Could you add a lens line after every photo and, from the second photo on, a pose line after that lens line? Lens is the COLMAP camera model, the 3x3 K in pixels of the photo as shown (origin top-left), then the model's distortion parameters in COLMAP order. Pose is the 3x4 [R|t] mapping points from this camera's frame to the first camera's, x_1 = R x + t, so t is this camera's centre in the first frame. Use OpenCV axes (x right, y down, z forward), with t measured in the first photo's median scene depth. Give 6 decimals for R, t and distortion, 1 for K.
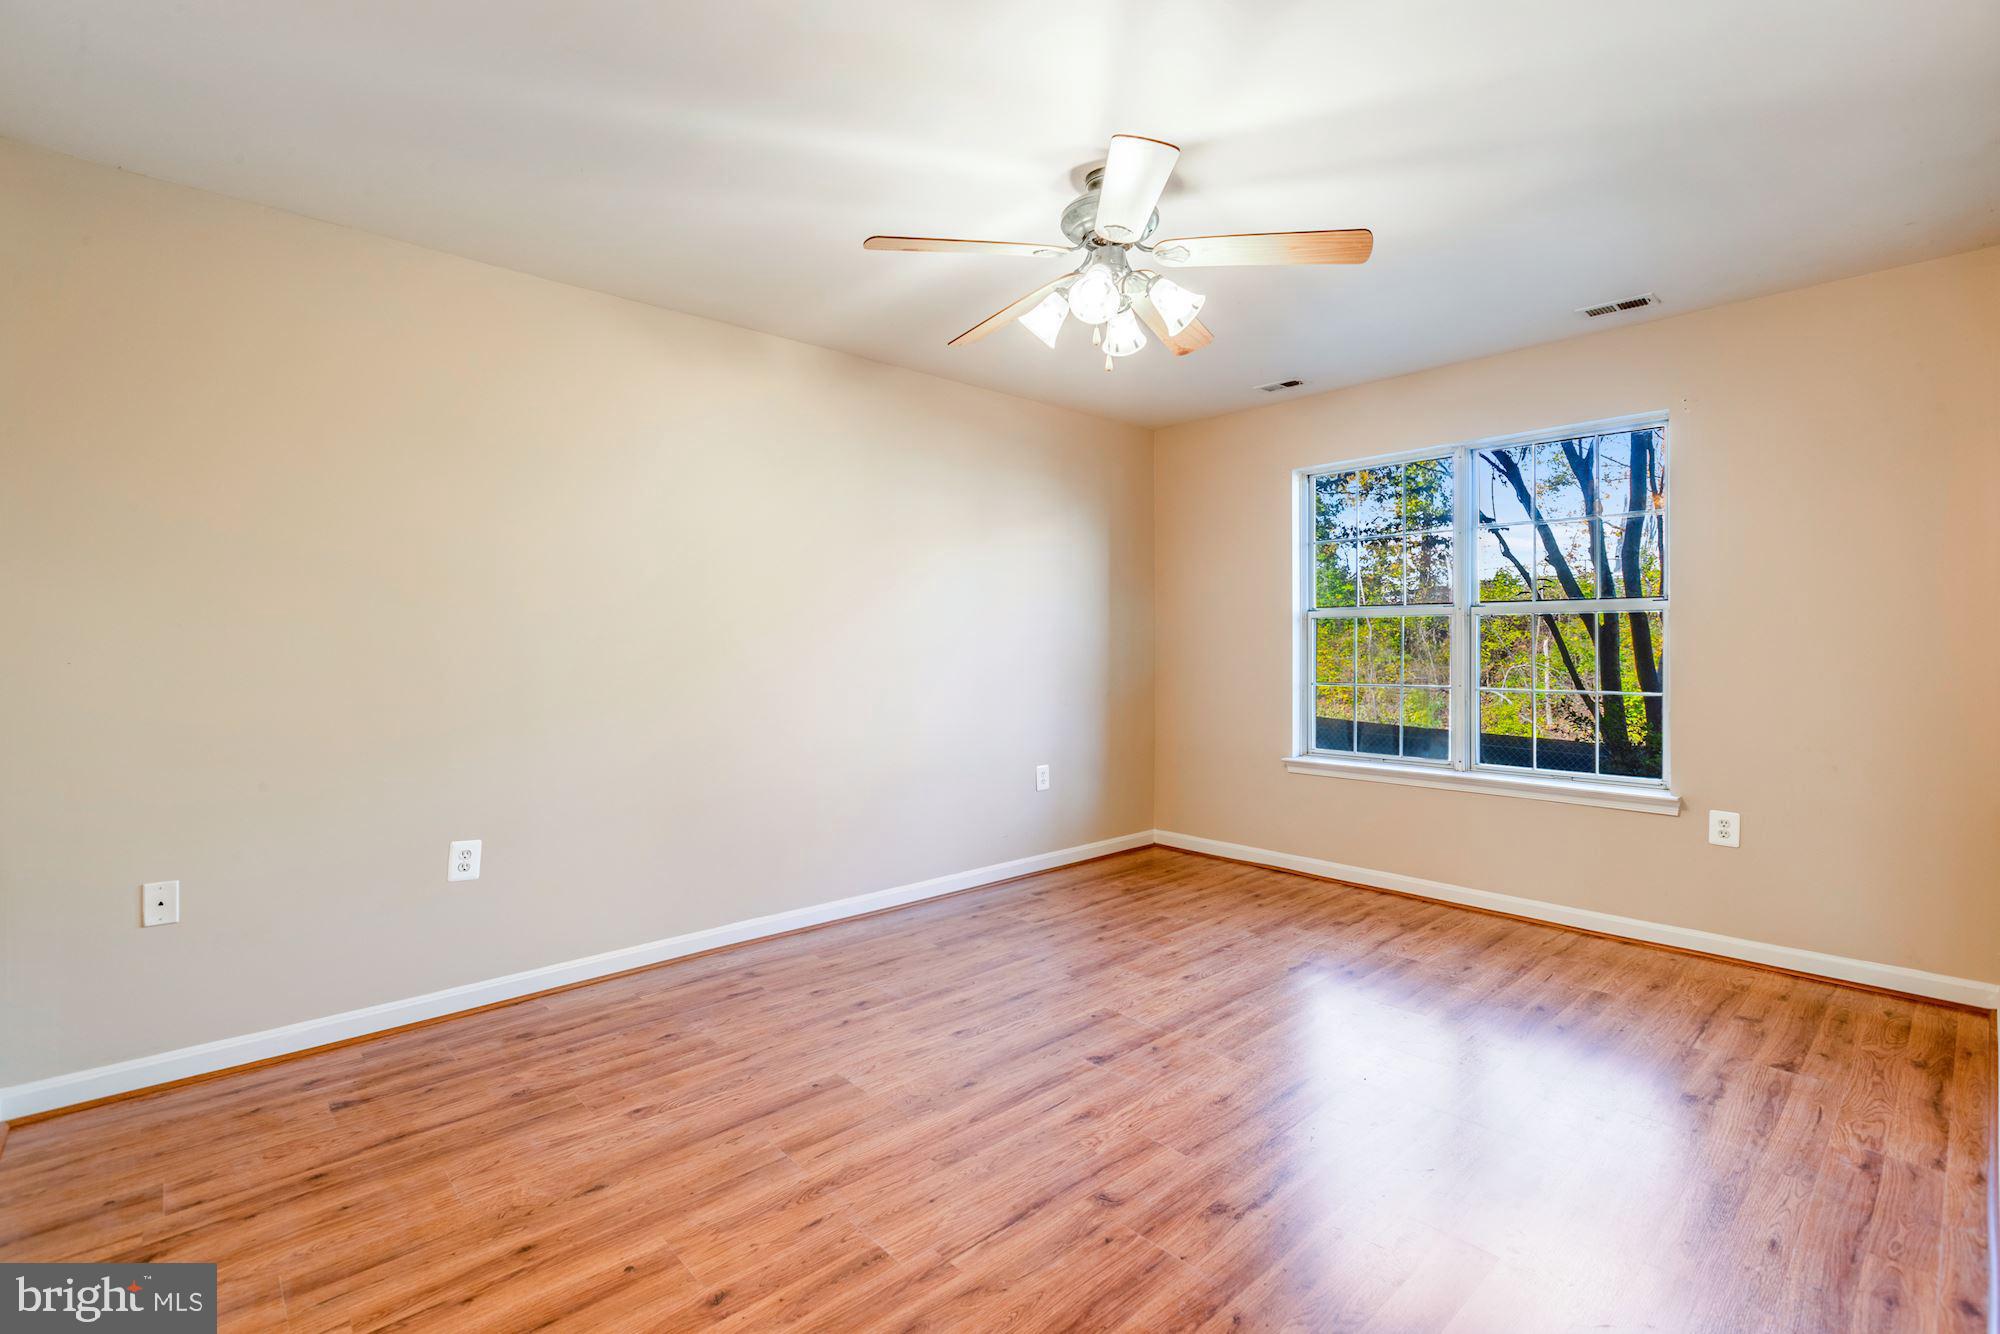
lens RADIAL K [[898.1, 0, 997.6], [0, 898.1, 655.6], [0, 0, 1]] dist [0.000166, -0.001236]
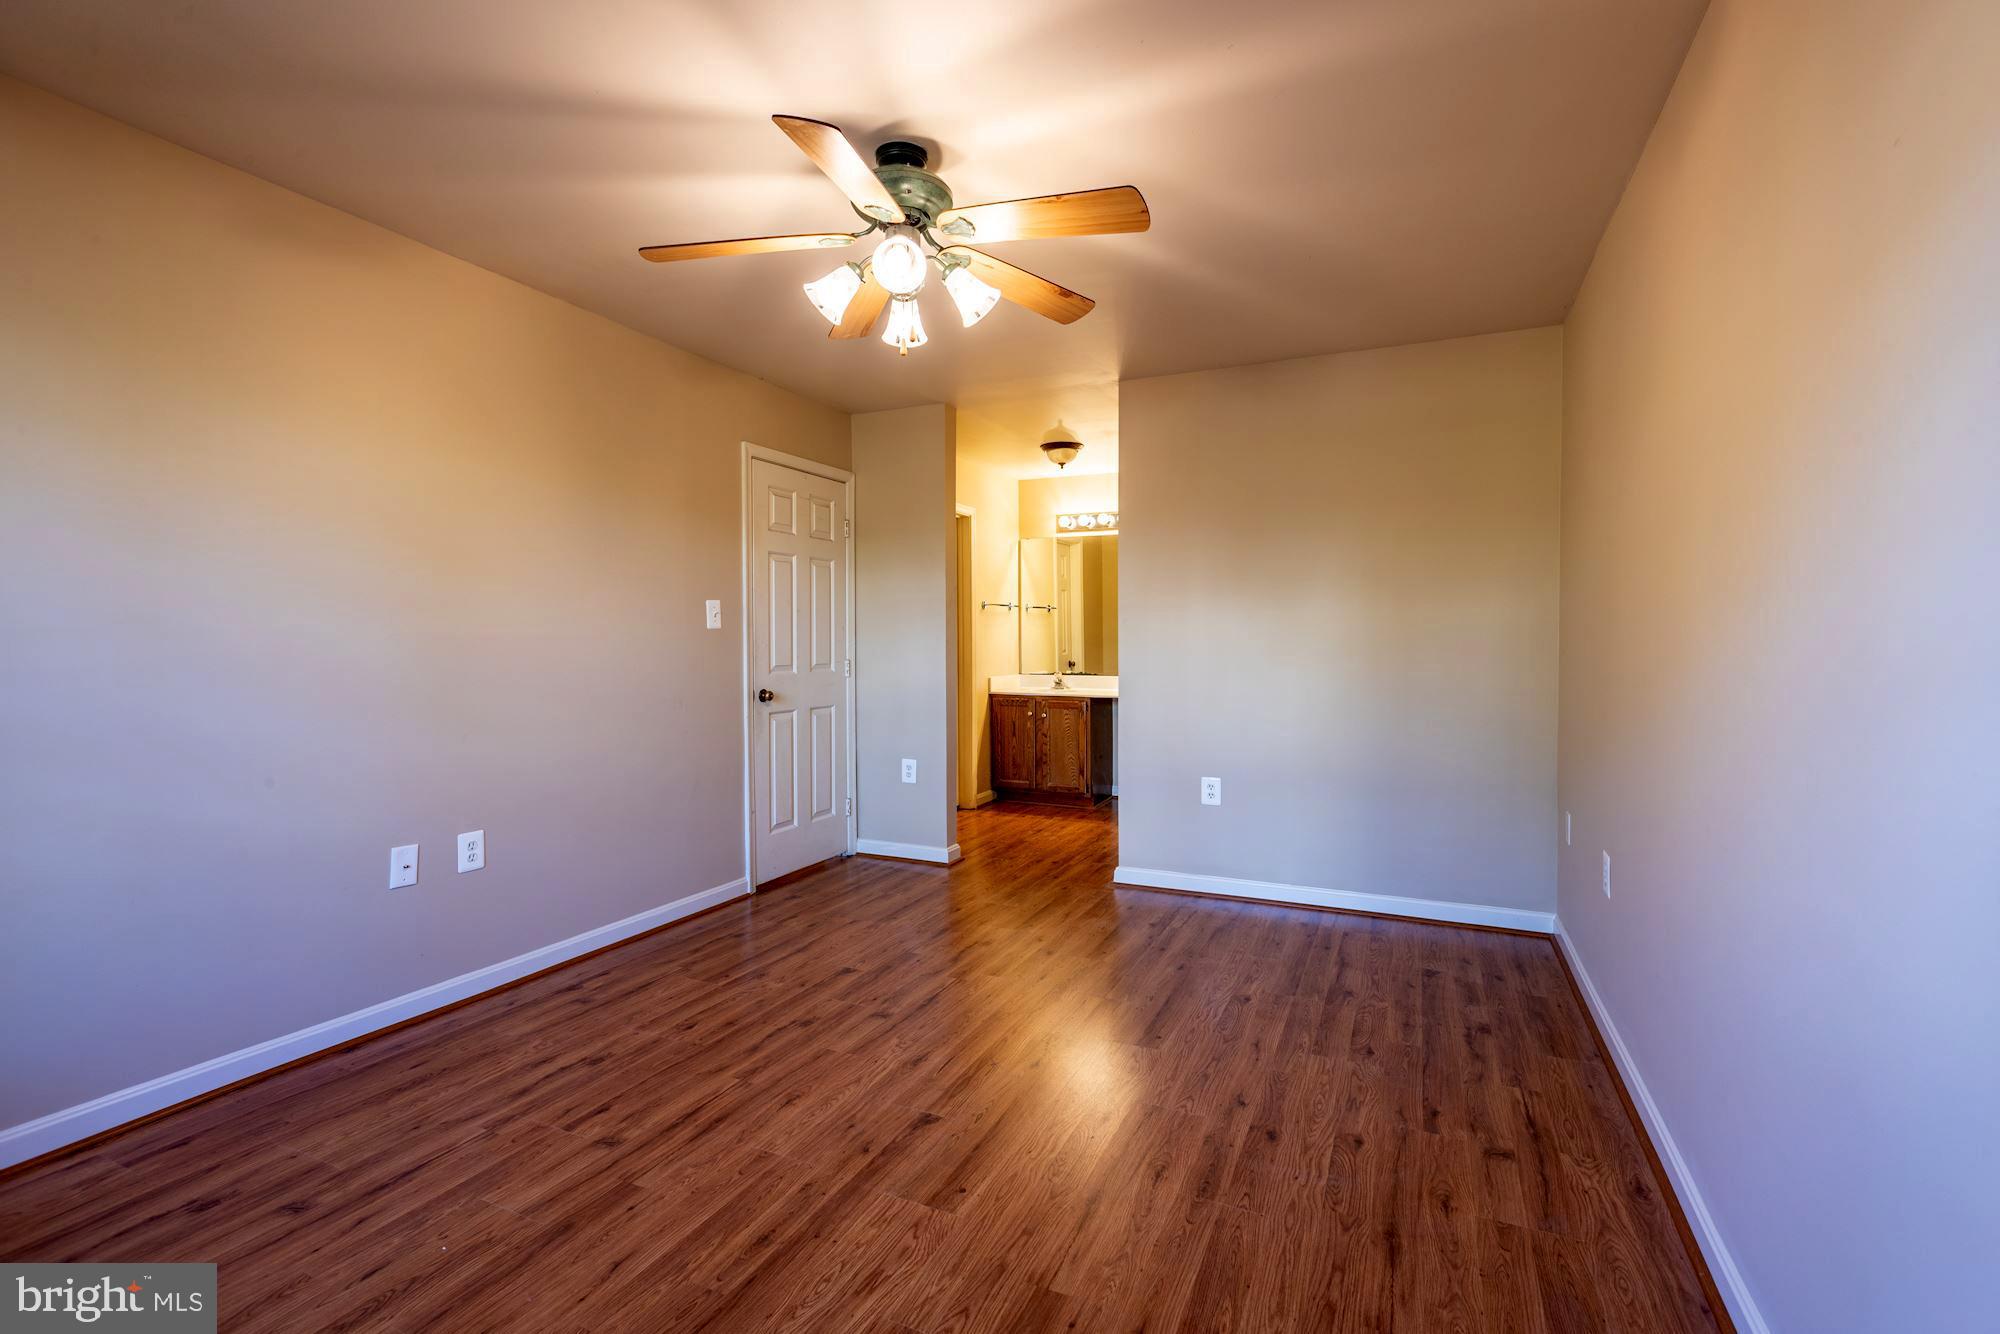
lens RADIAL K [[898.1, 0, 999.7], [0, 898.1, 658.2], [0, 0, 1]] dist [0.000166, -0.001236]
pose [[-0.923931, 0.010230, -0.382421, 0.401385], [-0.000490, 0.999610, 0.027924, -0.022738], [0.382558, 0.025987, -0.923566, 1.942727]]
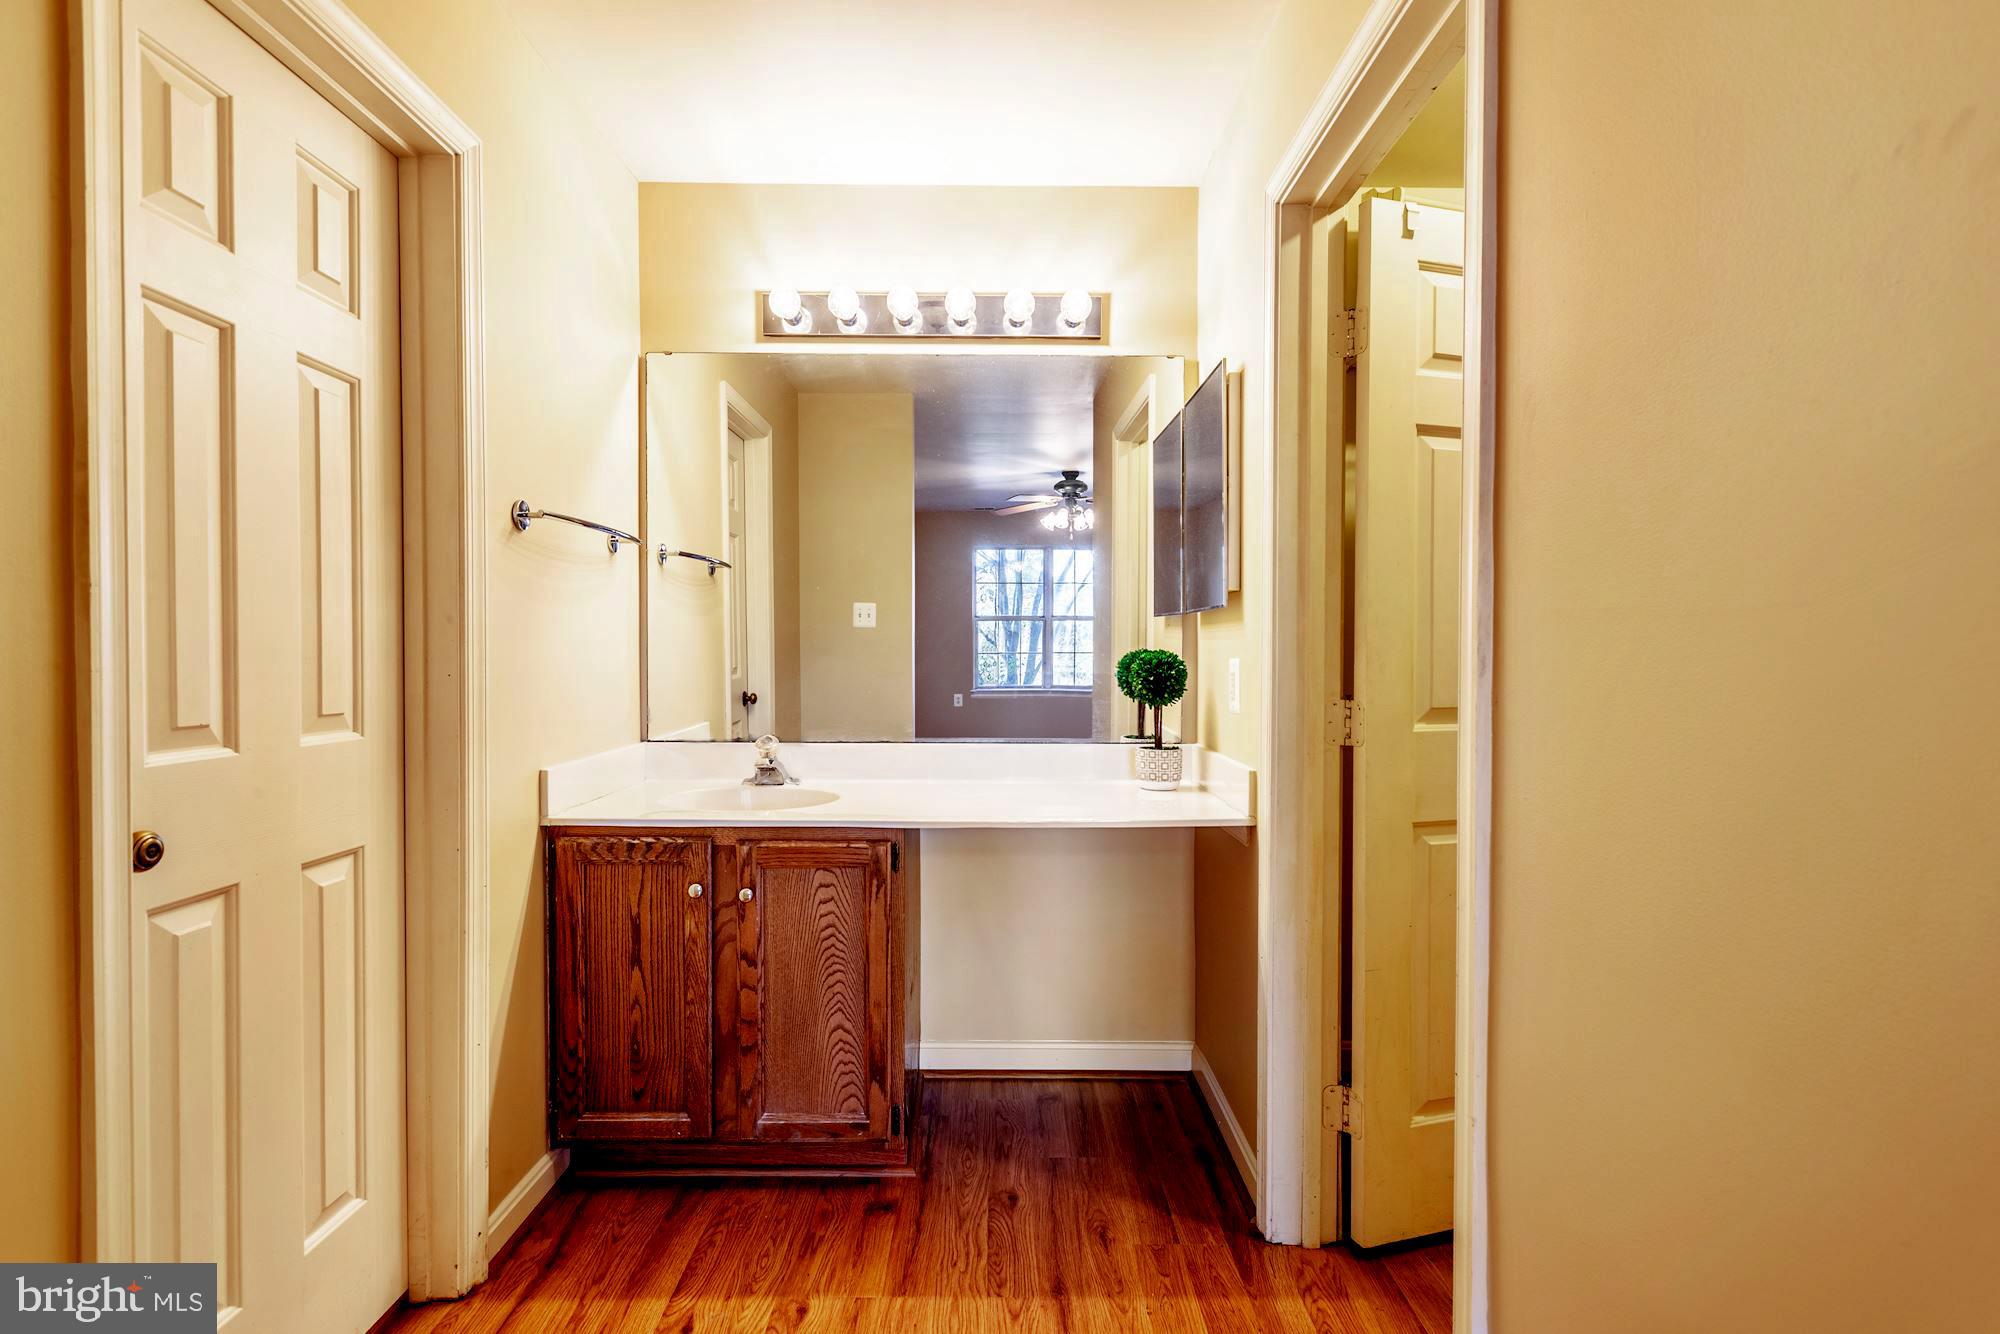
lens RADIAL K [[898.1, 0, 999.2], [0, 898.1, 673.7], [0, 0, 1]] dist [0.000166, -0.001236]
pose [[-0.674994, 0.015316, -0.737664, 0.342608], [-0.010017, 0.999502, 0.029918, -0.020789], [0.737755, 0.027584, -0.674505, 1.800689]]
